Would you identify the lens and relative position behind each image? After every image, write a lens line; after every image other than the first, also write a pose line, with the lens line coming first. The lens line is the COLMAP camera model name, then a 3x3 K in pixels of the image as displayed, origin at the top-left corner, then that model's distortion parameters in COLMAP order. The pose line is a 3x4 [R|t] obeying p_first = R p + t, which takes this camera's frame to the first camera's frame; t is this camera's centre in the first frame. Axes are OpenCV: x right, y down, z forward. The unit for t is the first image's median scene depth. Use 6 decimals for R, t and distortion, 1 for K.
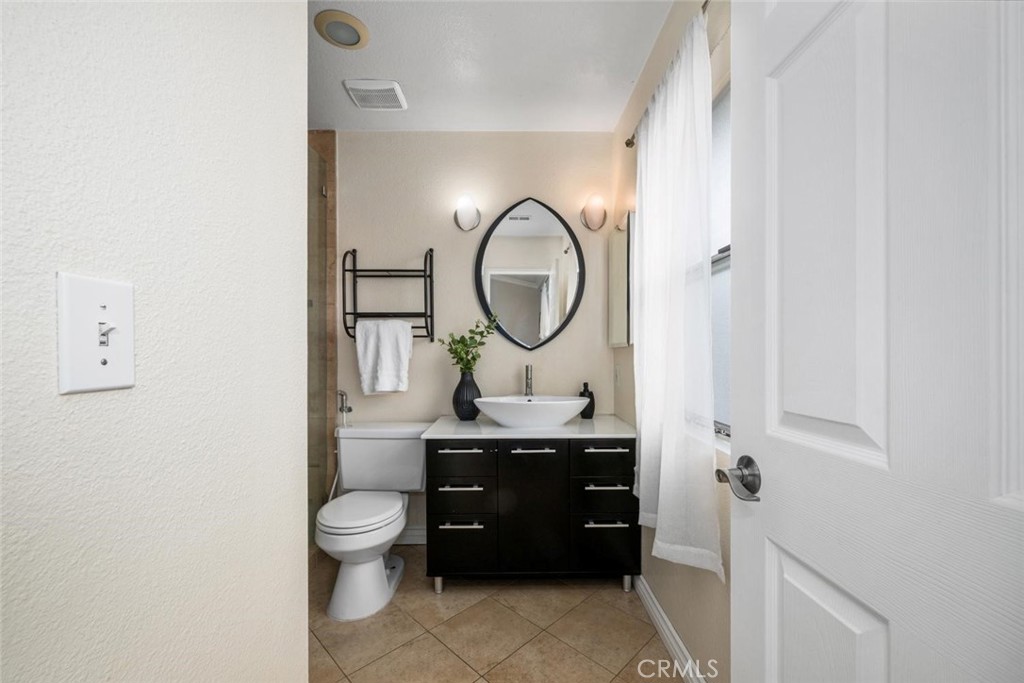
lens RADIAL K [[407.6, 0, 511.7], [0, 407.6, 346.2], [0, 0, 1]] dist [0.000463, 0.000023]
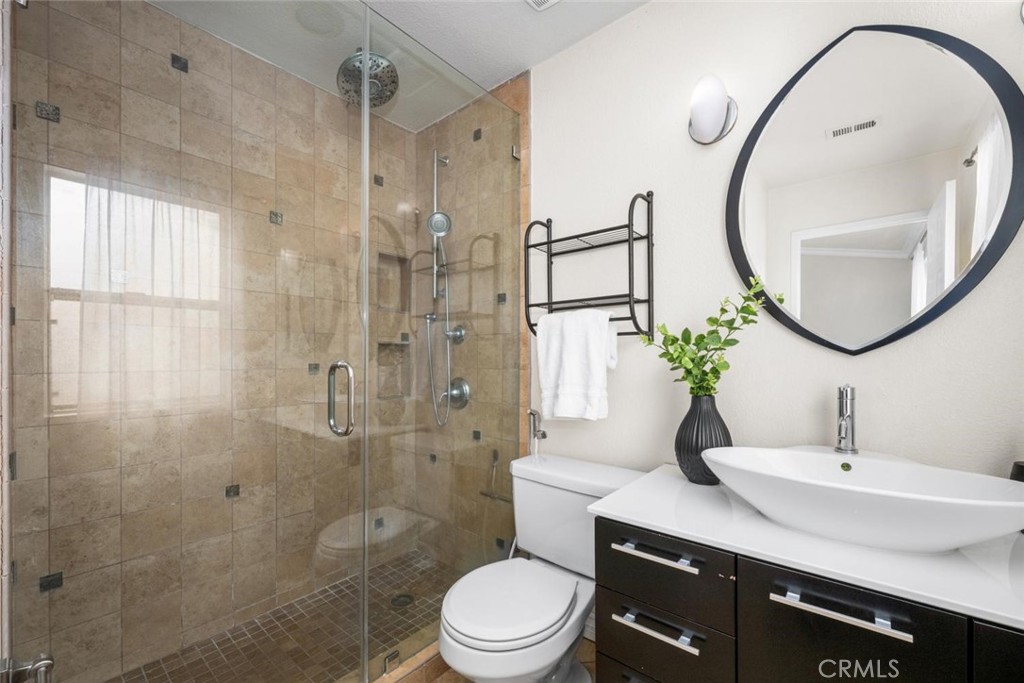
lens RADIAL K [[420.8, 0, 515.7], [0, 420.8, 358.7], [0, 0, 1]] dist [0.000813, 0.000048]
pose [[0.768897, 0.002192, -0.639369, 0.059508], [0.009454, 0.999846, 0.014797, 0.003674], [0.639303, -0.017421, 0.768758, 0.398496]]
